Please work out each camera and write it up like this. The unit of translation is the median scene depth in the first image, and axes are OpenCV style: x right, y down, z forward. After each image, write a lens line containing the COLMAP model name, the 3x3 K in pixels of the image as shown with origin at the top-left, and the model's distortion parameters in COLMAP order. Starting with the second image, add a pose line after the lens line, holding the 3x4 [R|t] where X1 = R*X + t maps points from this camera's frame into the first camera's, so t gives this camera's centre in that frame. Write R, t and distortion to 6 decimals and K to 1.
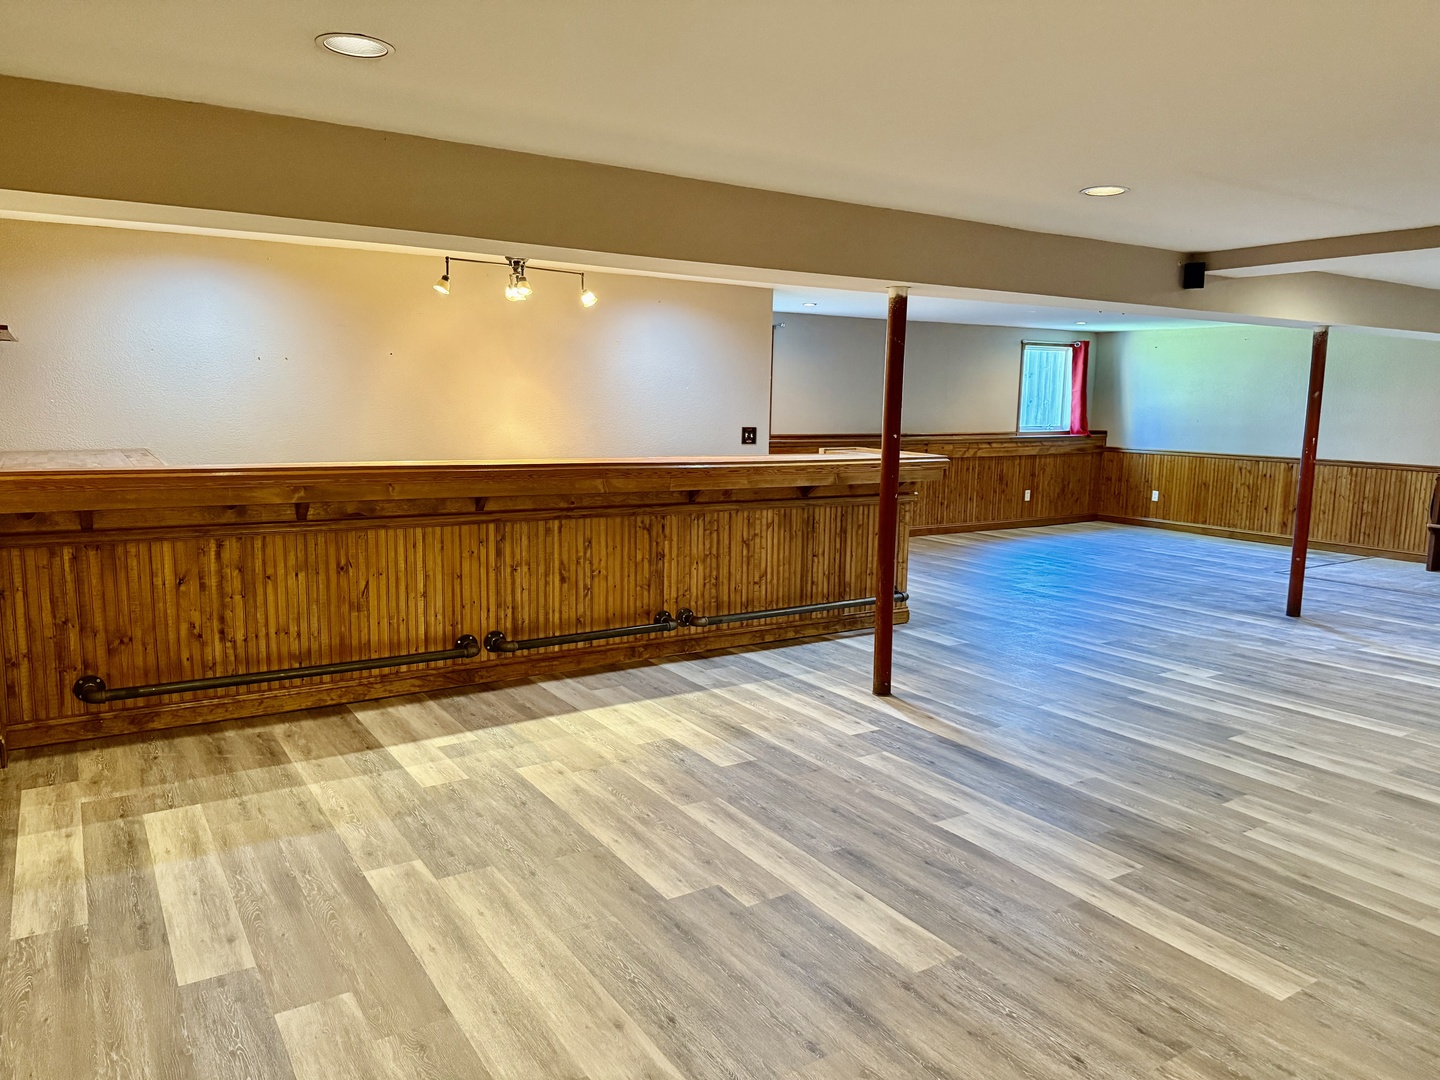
lens RADIAL K [[1006.2, 0, 720.0], [0, 1006.2, 540.0], [0, 0, 1]] dist [0.087492, -0.123940]
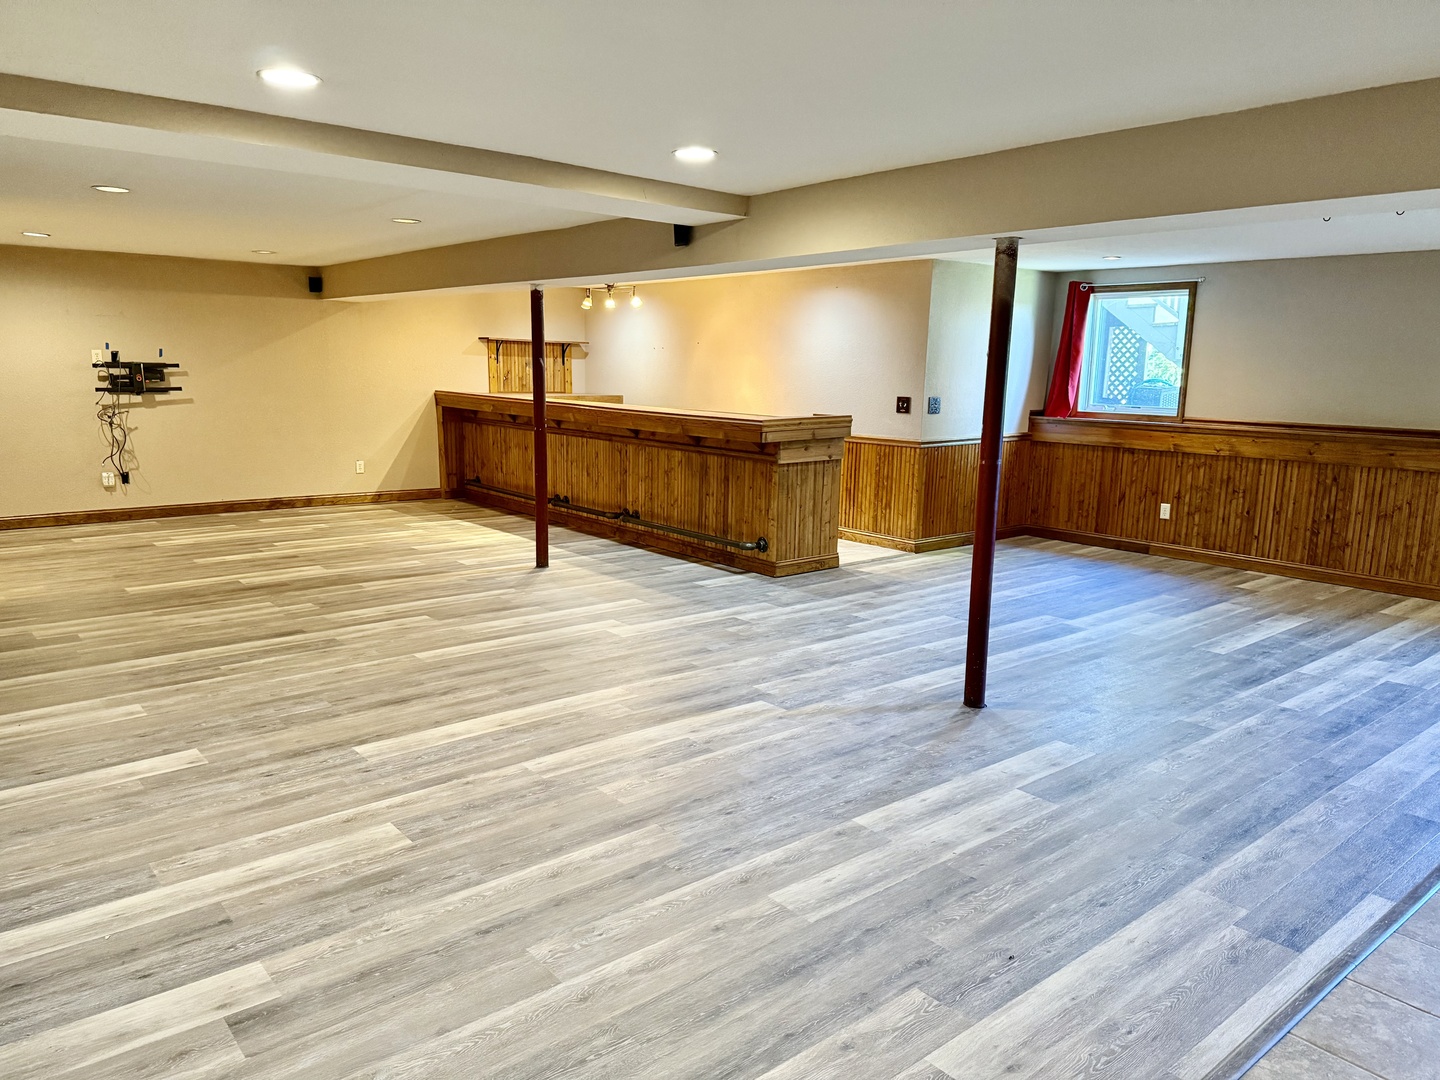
lens RADIAL K [[1006.2, 0, 720.0], [0, 1006.2, 540.0], [0, 0, 1]] dist [0.087492, -0.123940]
pose [[0.128539, 0.157197, -0.979166, 1.617447], [-0.154301, 0.978503, 0.136834, -0.124098], [0.979627, 0.133498, 0.150031, 1.037126]]
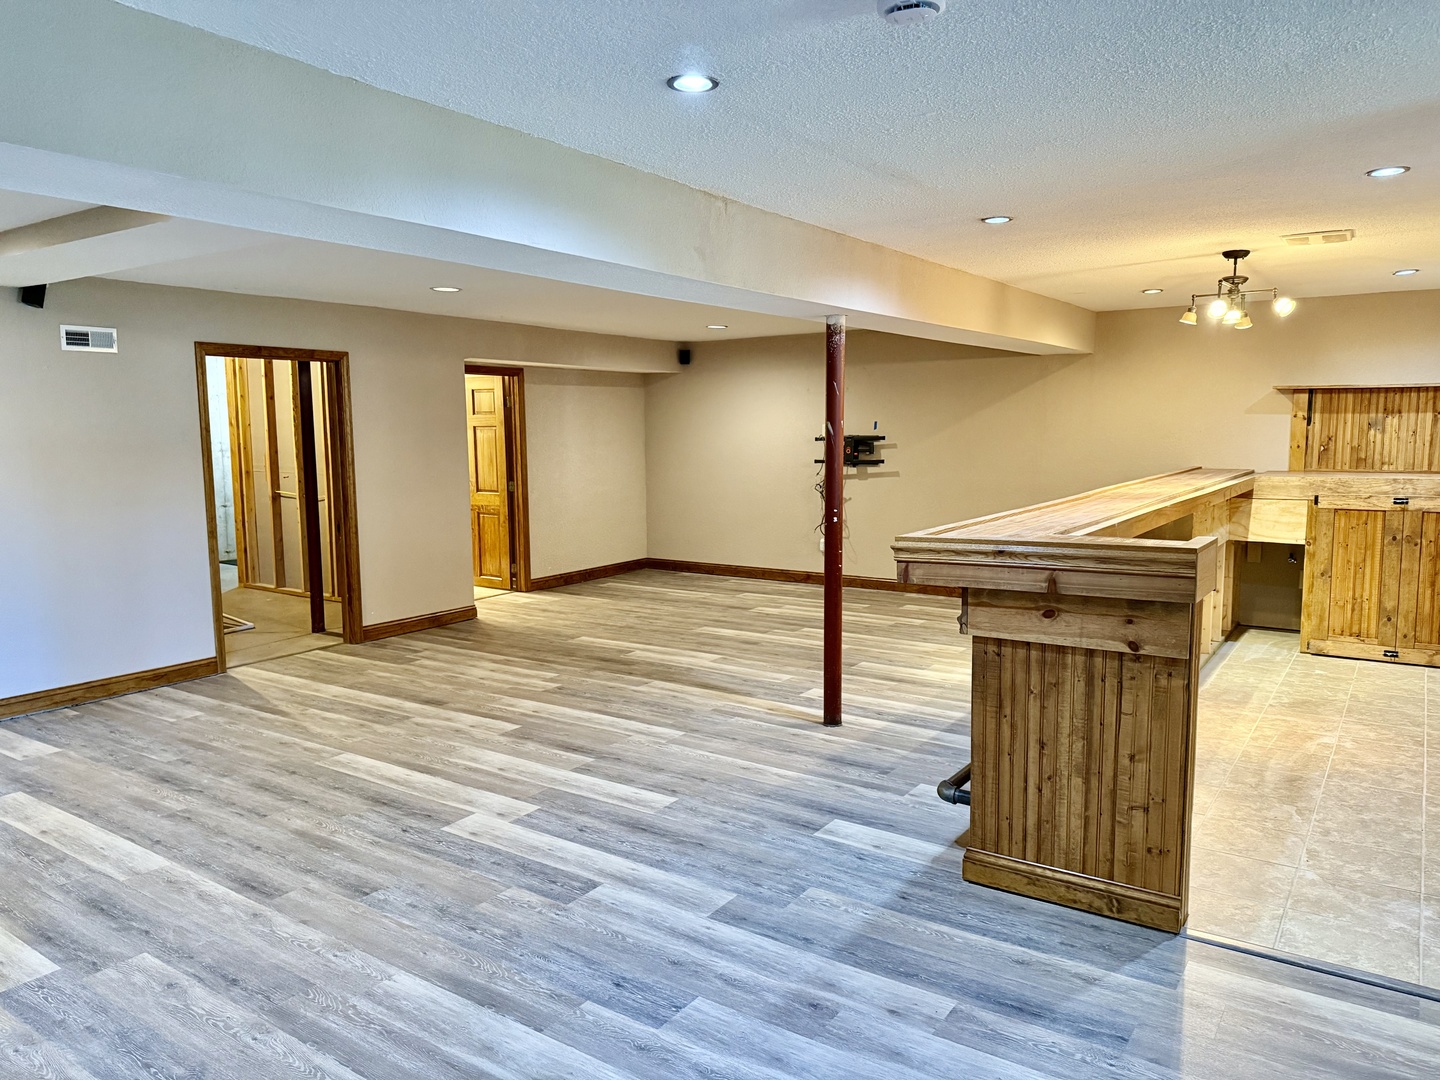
lens RADIAL K [[1006.2, 0, 720.0], [0, 1006.2, 540.0], [0, 0, 1]] dist [0.087492, -0.123940]
pose [[-0.922275, 0.034930, -0.384952, 0.639623], [-0.060520, 0.970577, 0.233063, -0.247313], [0.381767, 0.238245, -0.893025, 1.808026]]
